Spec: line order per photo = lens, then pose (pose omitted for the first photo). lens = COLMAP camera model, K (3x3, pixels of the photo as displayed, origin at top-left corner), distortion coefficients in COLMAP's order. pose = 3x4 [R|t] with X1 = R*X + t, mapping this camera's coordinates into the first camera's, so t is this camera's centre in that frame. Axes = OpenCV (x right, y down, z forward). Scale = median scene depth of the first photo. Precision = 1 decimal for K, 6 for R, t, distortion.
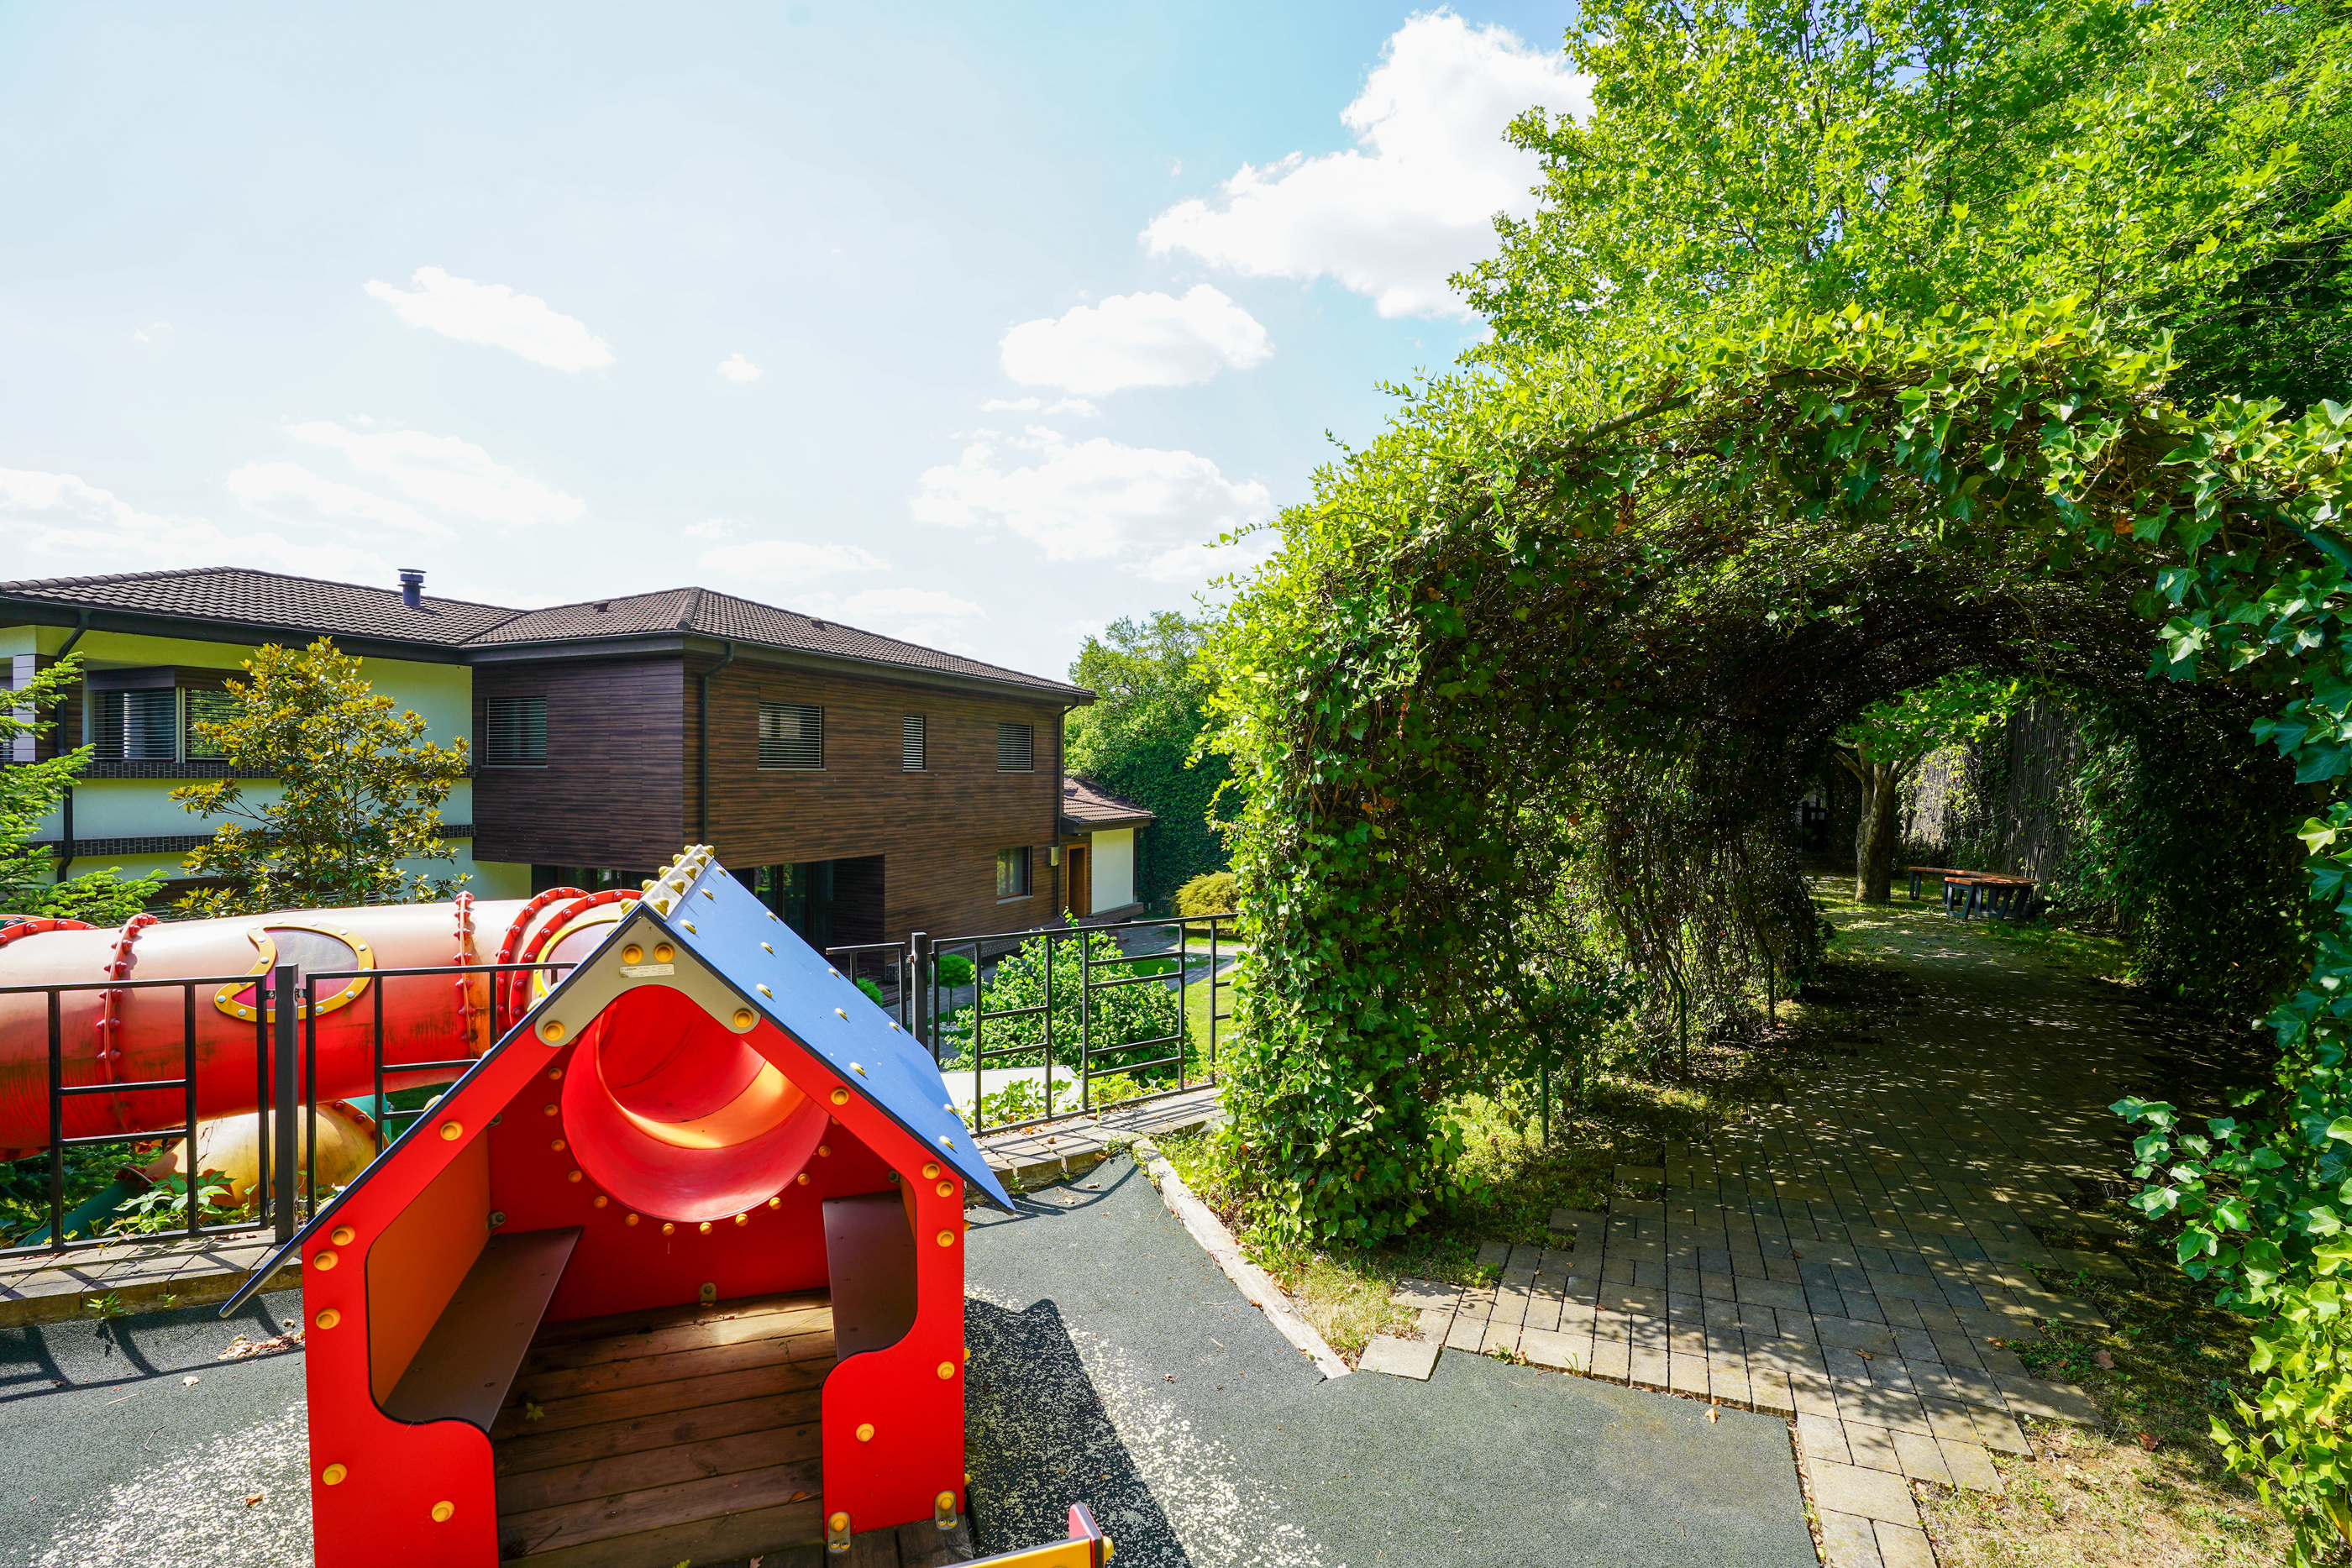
lens RADIAL K [[1083.0, 0, 1162.6], [0, 1083.0, 791.7], [0, 0, 1]] dist [-0.074817, 0.030518]
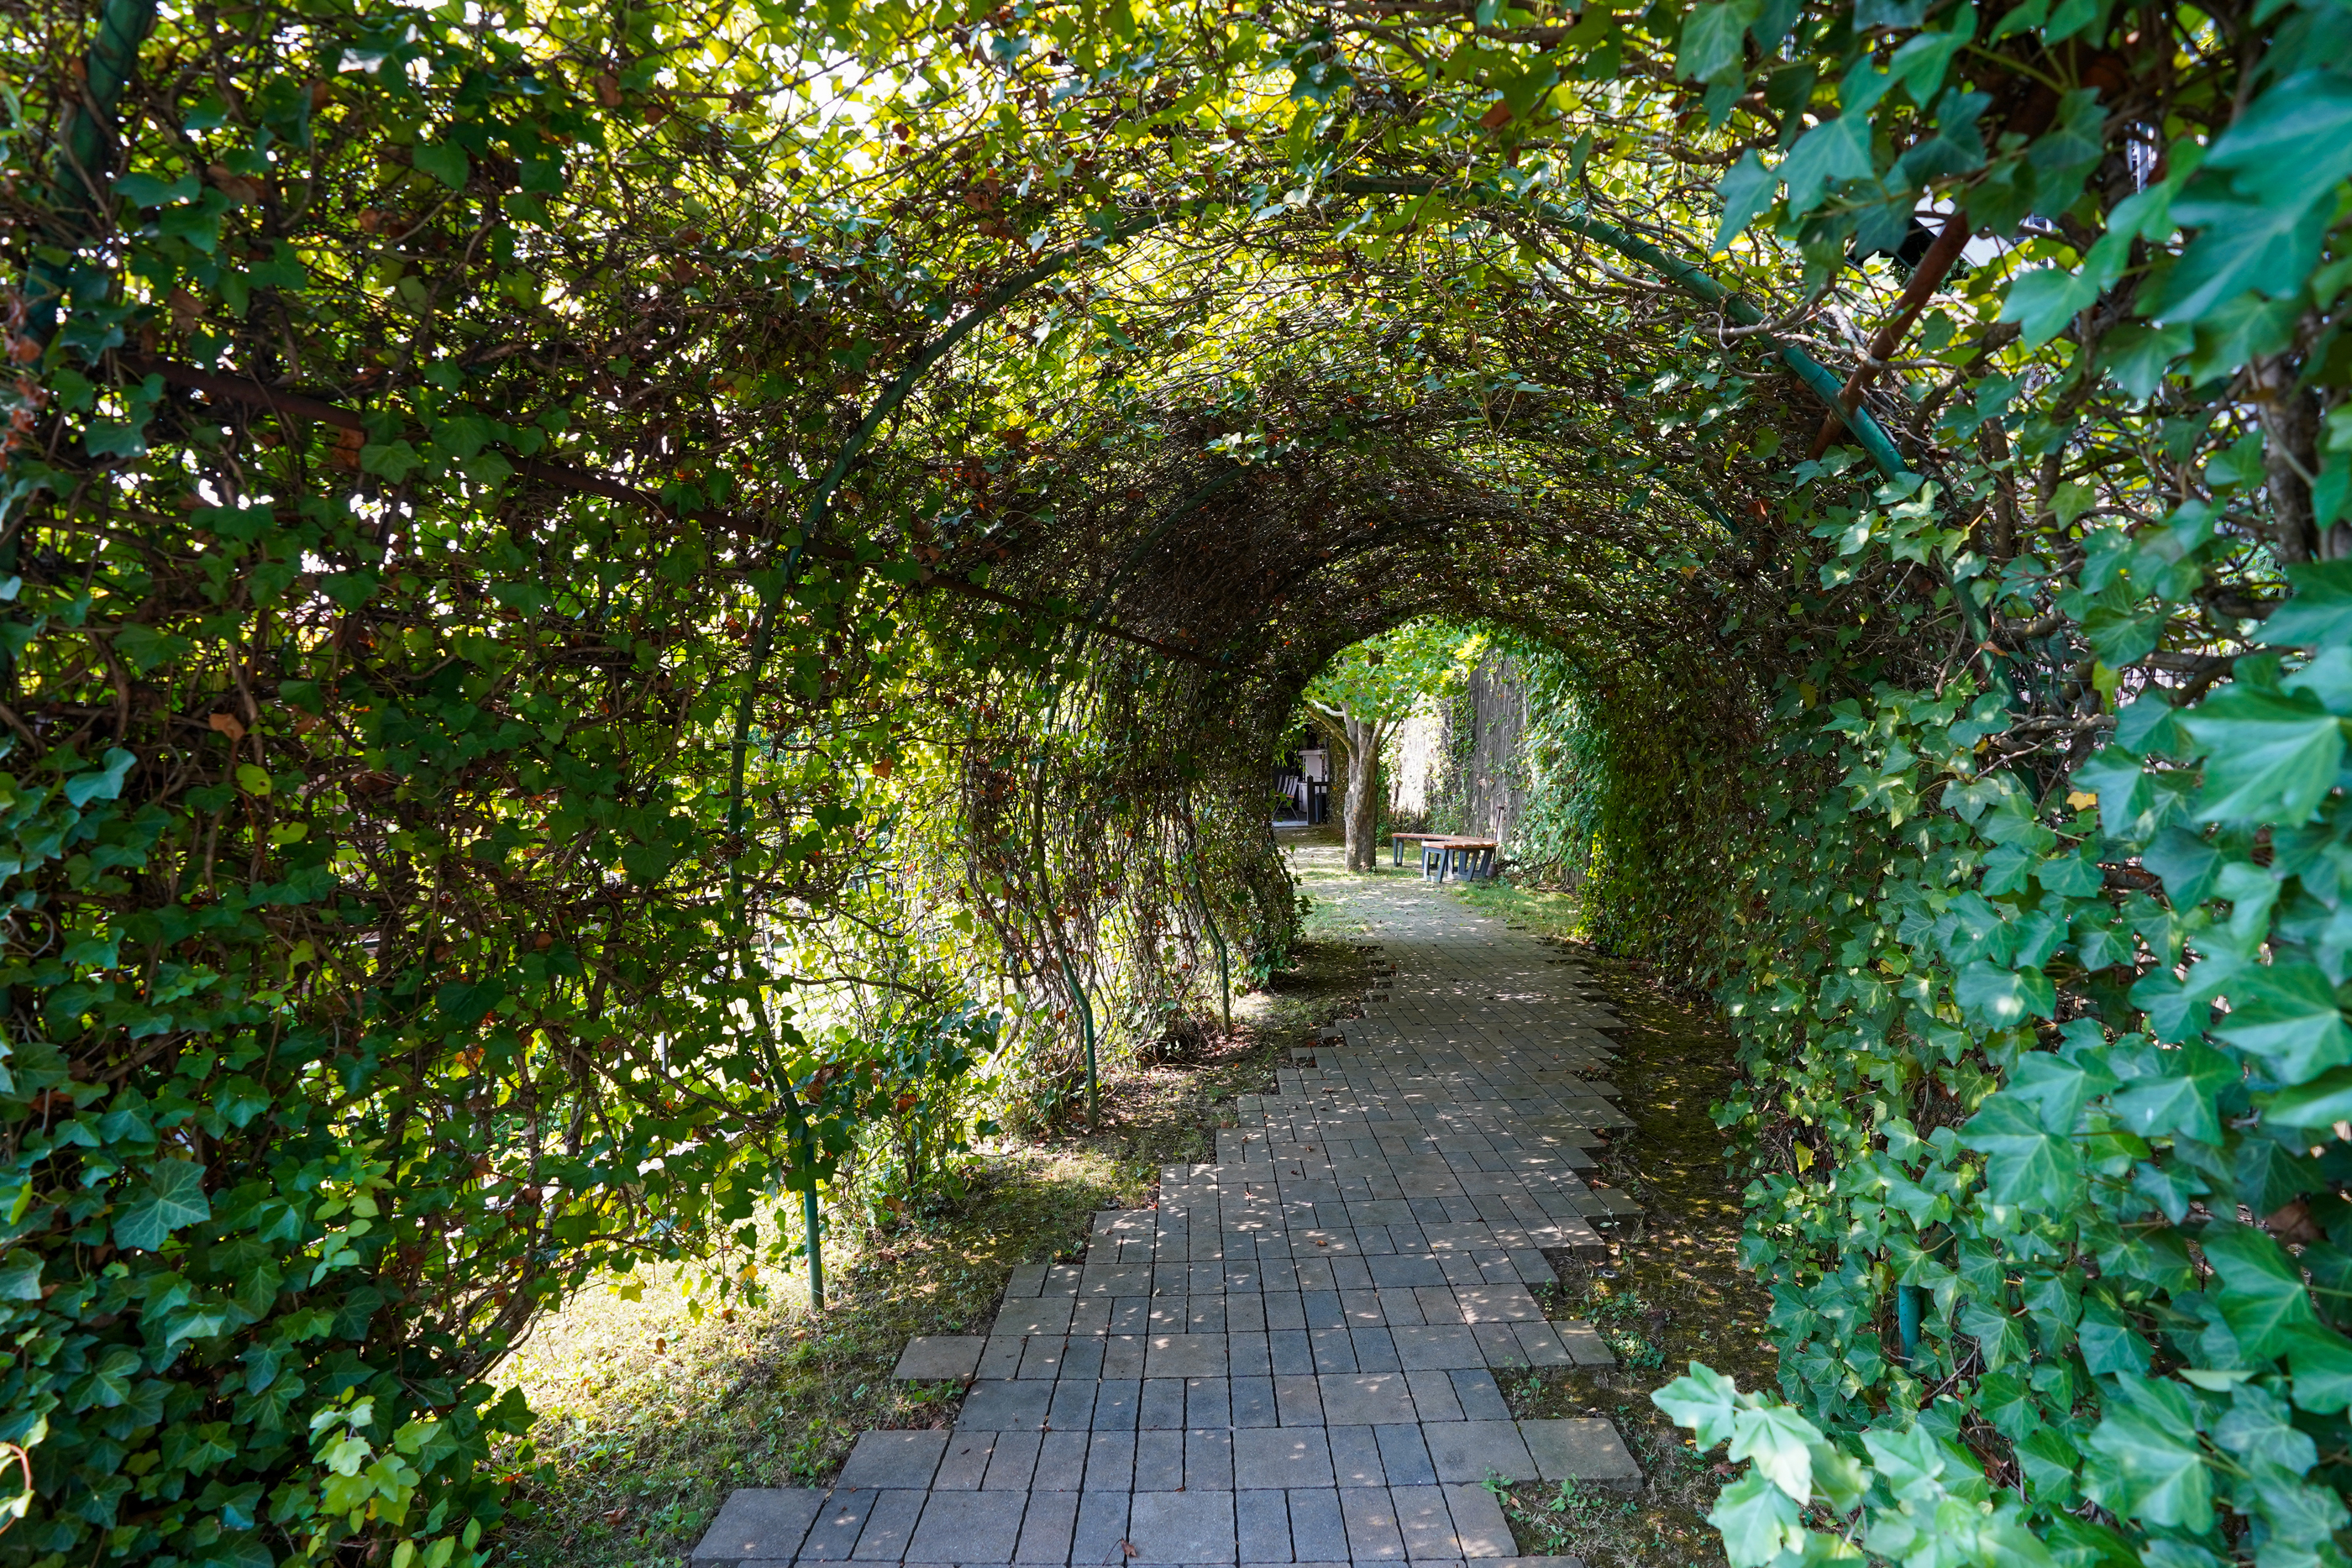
lens RADIAL K [[1081.2, 0, 1154.2], [0, 1081.2, 790.2], [0, 0, 1]] dist [-0.084663, 0.045062]
pose [[0.925593, -0.031527, 0.377204, 0.184587], [0.031094, 0.999490, 0.007240, 0.024834], [-0.377240, 0.005028, 0.926102, 0.218297]]
